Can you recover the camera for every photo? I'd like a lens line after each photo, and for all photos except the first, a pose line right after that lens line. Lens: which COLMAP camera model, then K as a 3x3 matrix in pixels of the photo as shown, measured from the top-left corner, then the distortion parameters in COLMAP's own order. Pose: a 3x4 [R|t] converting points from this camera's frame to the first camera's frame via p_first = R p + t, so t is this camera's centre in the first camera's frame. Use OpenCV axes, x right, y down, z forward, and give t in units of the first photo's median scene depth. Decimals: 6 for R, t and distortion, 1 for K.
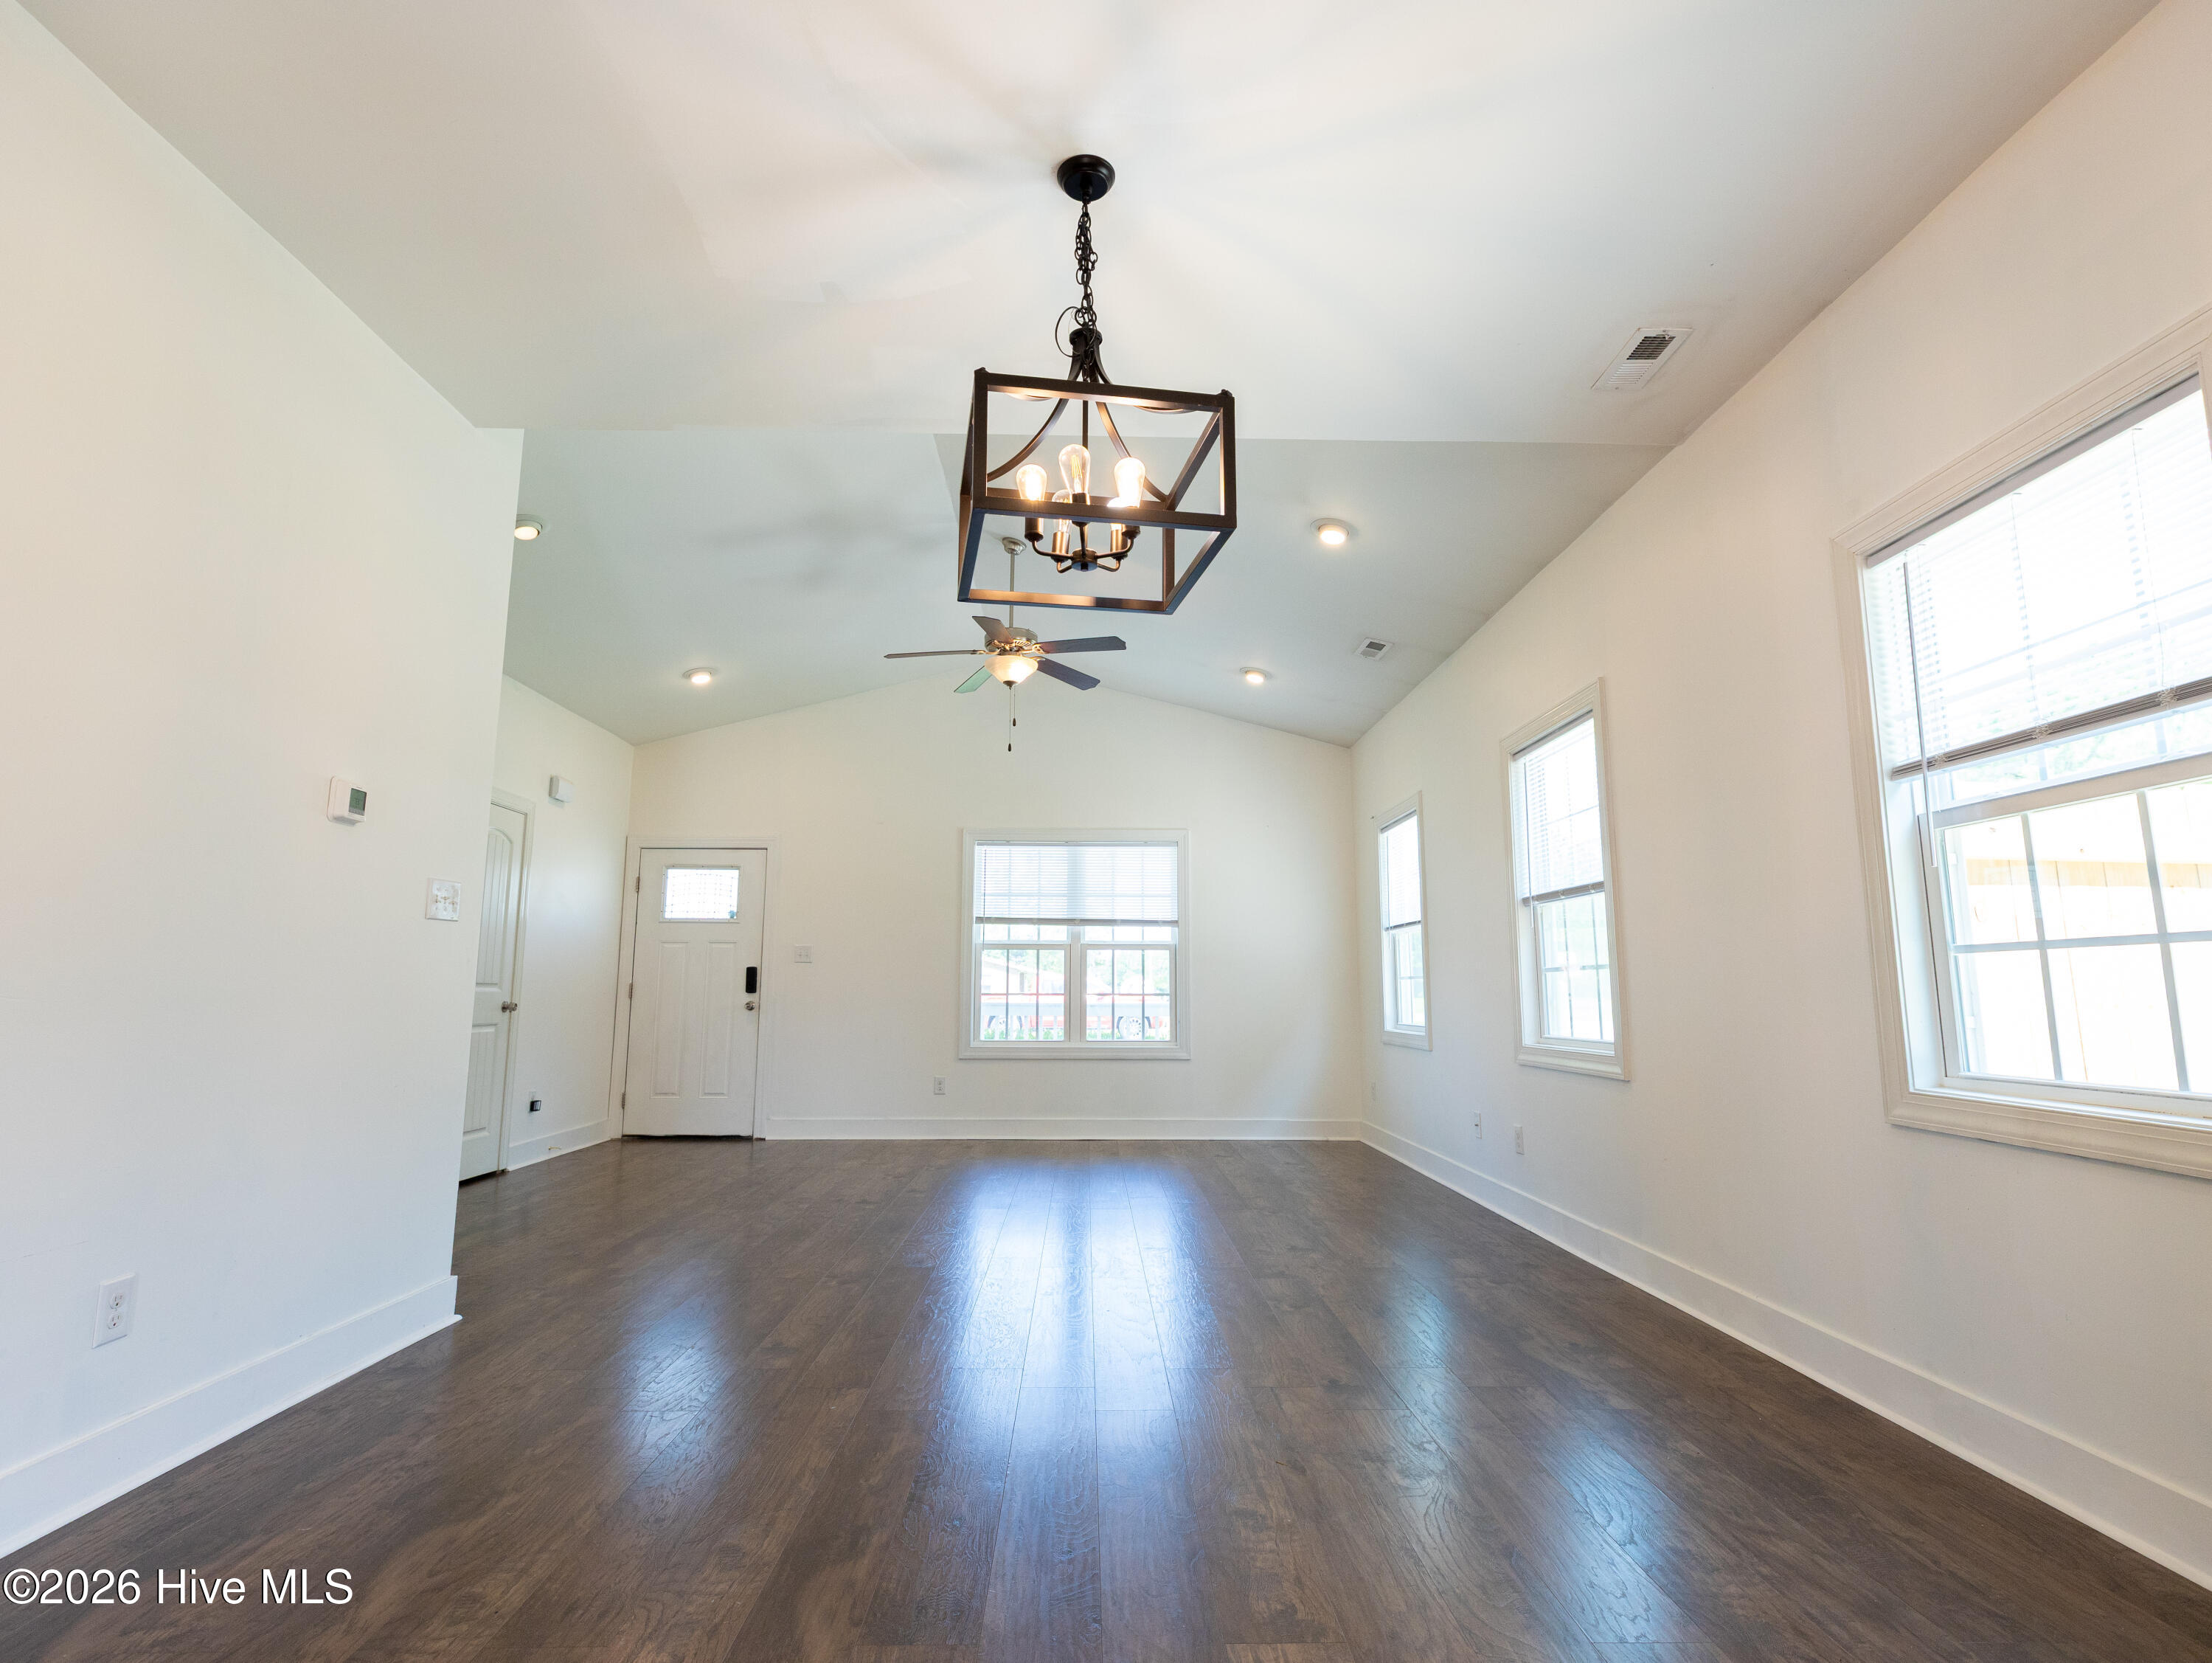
lens RADIAL K [[1114.3, 0, 1101.7], [0, 1114.3, 829.0], [0, 0, 1]] dist [0.005758, 0.000085]
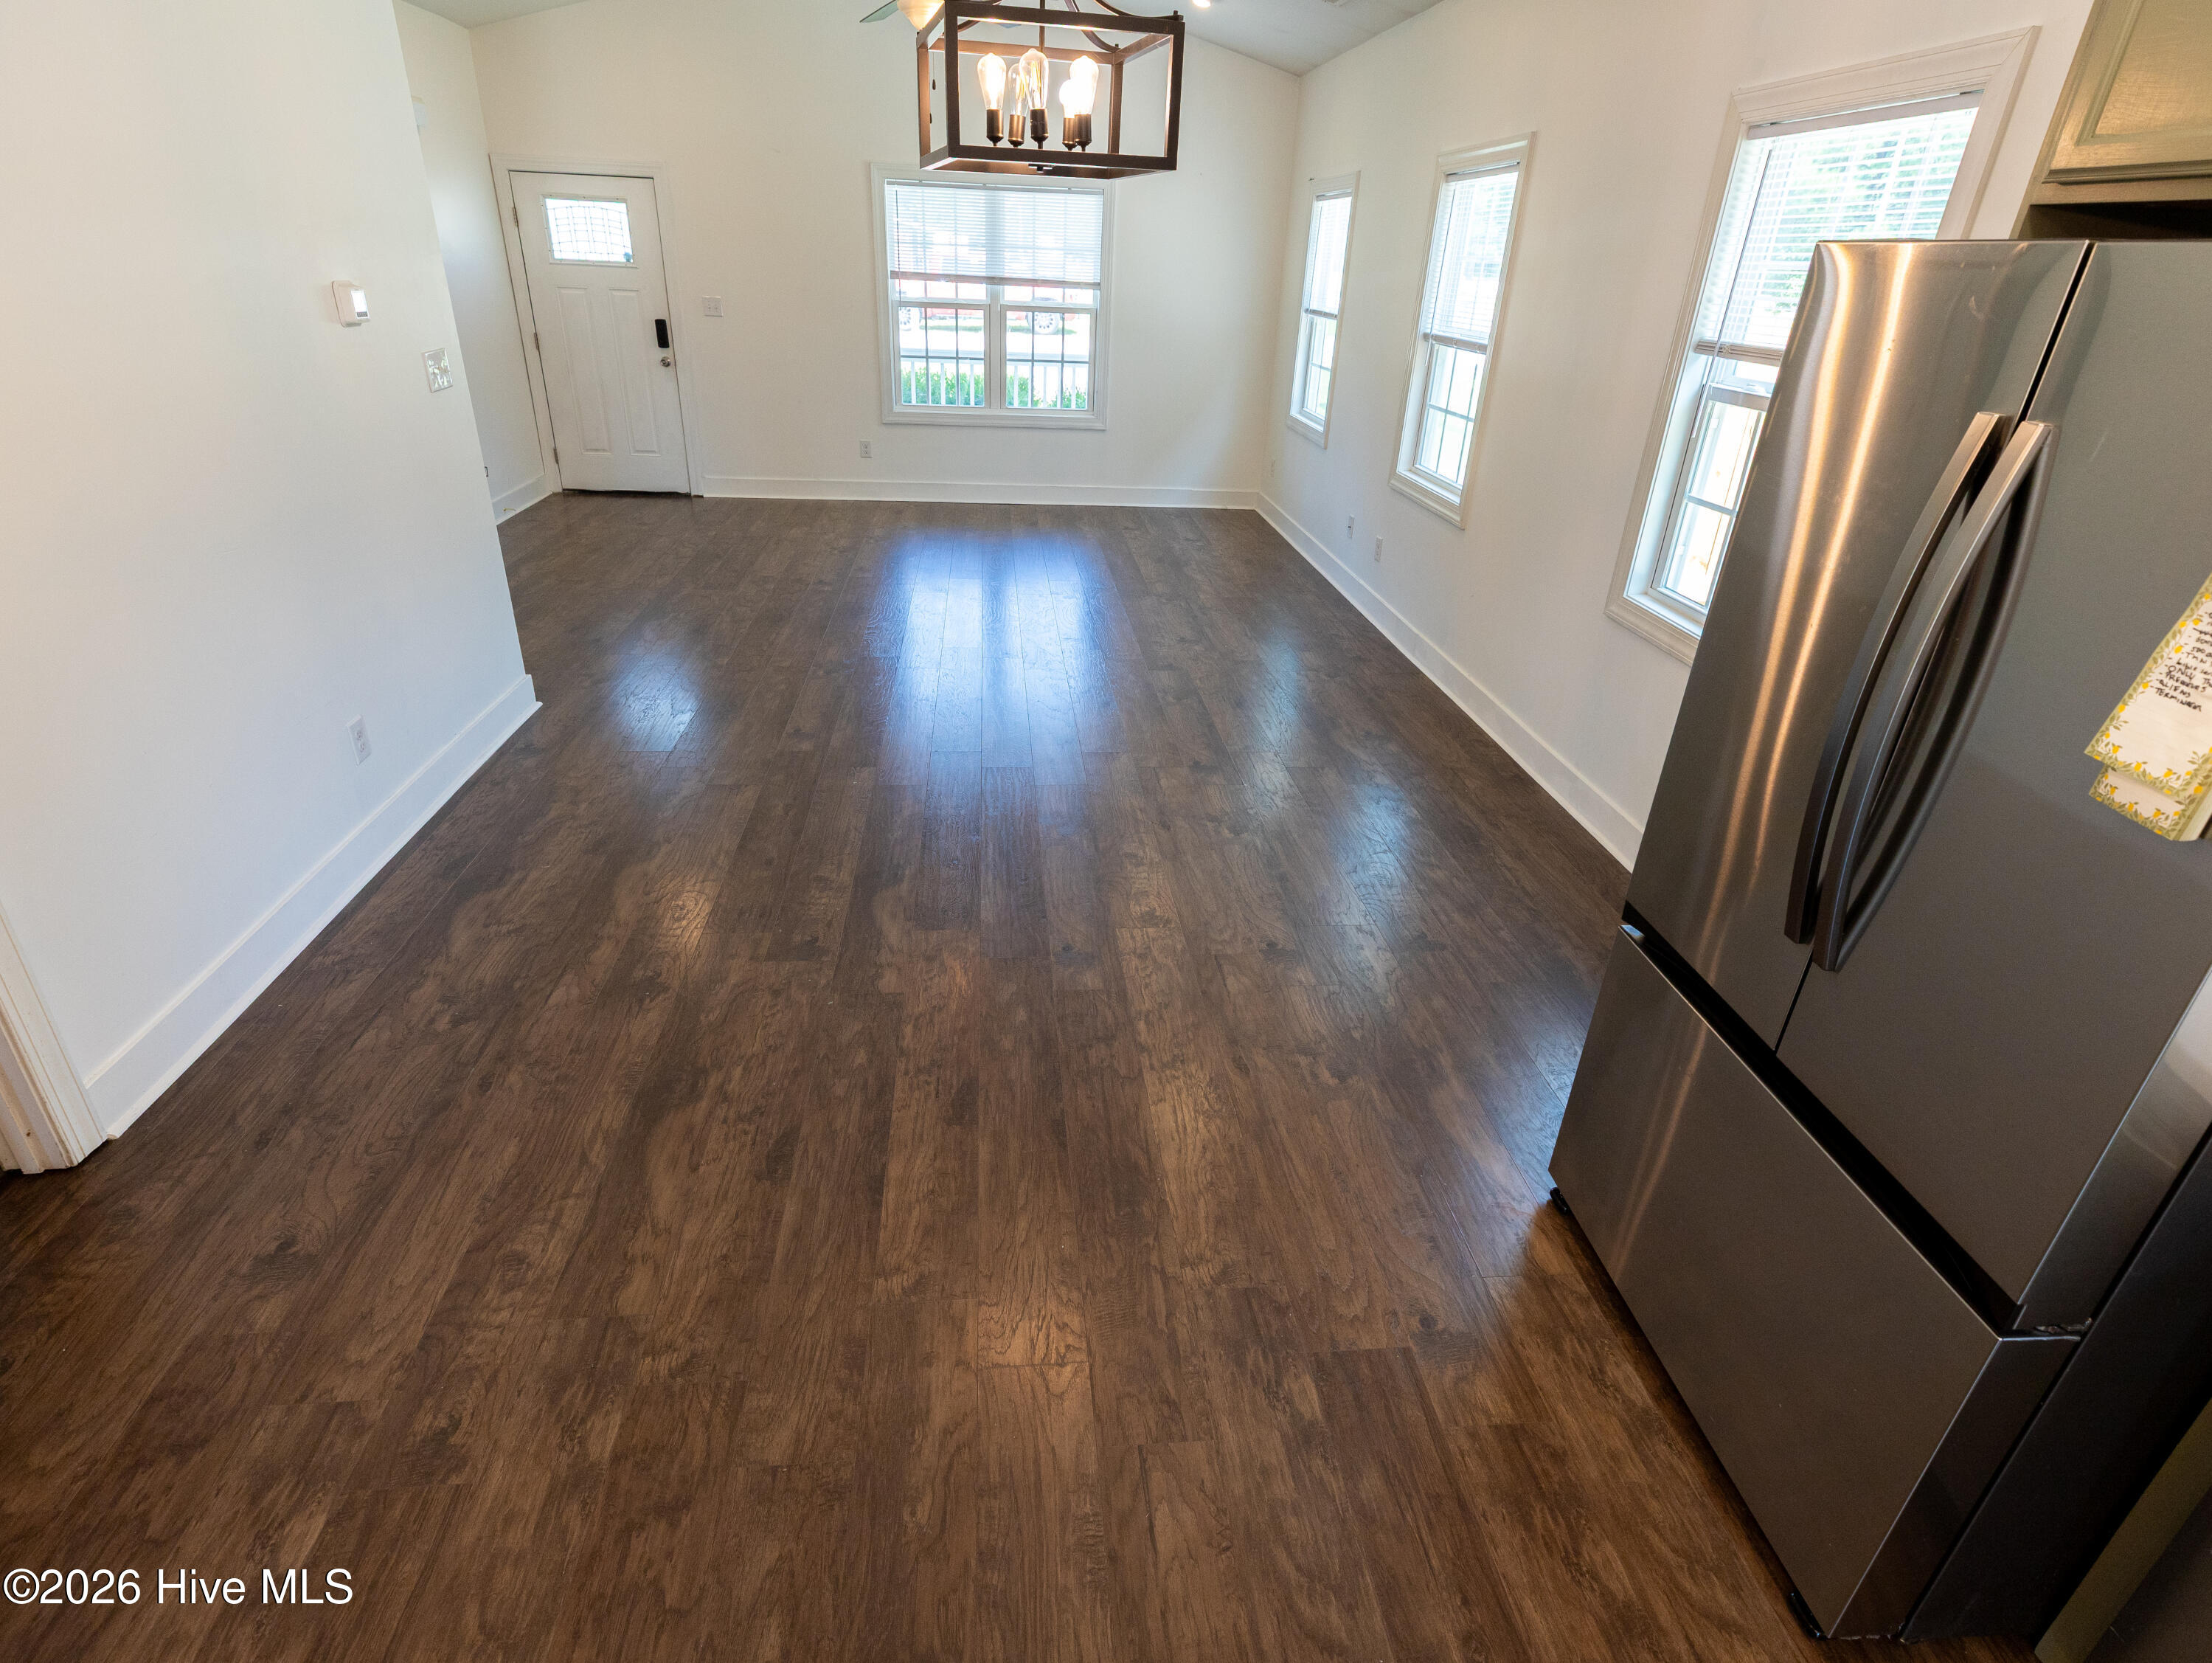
lens RADIAL K [[1147.6, 0, 1101.6], [0, 1147.6, 835.5], [0, 0, 1]] dist [0.004114, 0.000605]
pose [[0.996481, -0.001702, 0.083804, -0.036159], [-0.047360, 0.813474, 0.579670, -0.252620], [-0.069159, -0.581599, 0.810531, -0.227068]]
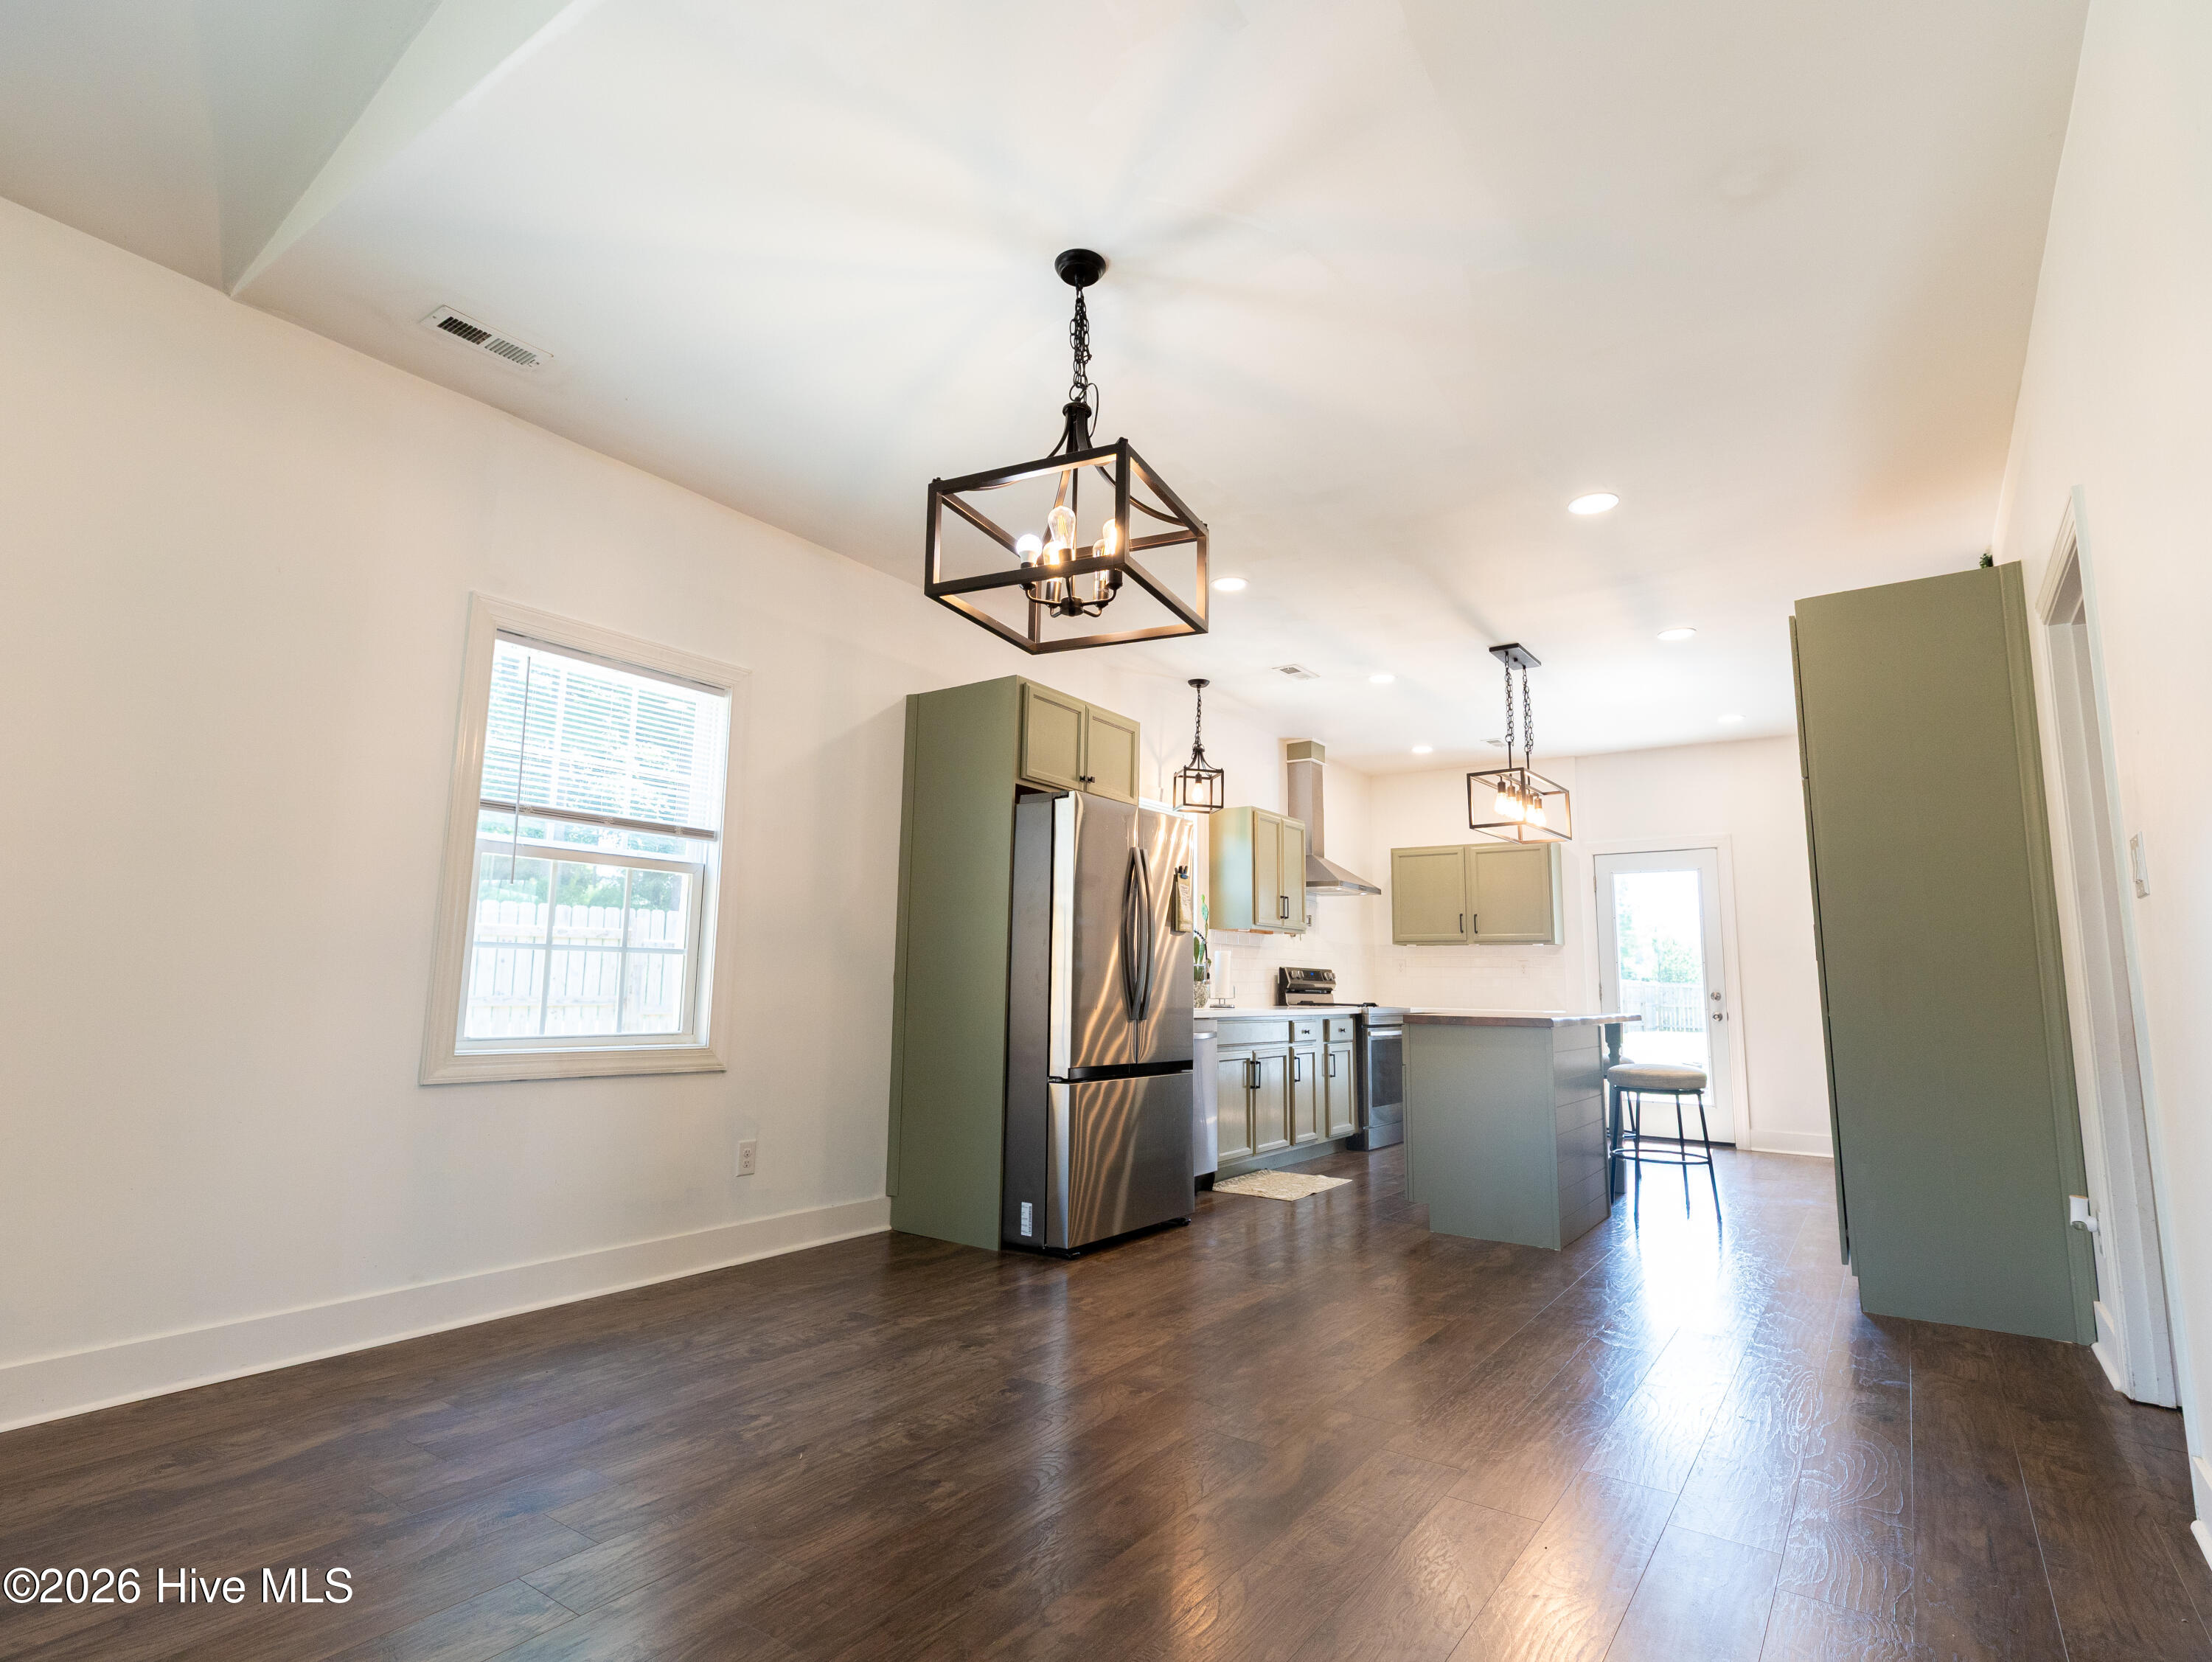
lens RADIAL K [[1114.2, 0, 1101.7], [0, 1114.2, 828.5], [0, 0, 1]] dist [0.005758, 0.000085]
pose [[-0.807043, 0.069845, 0.586347, -0.485027], [-0.103641, 0.960811, -0.257100, 0.186199], [-0.581326, -0.268261, -0.768177, 1.262109]]
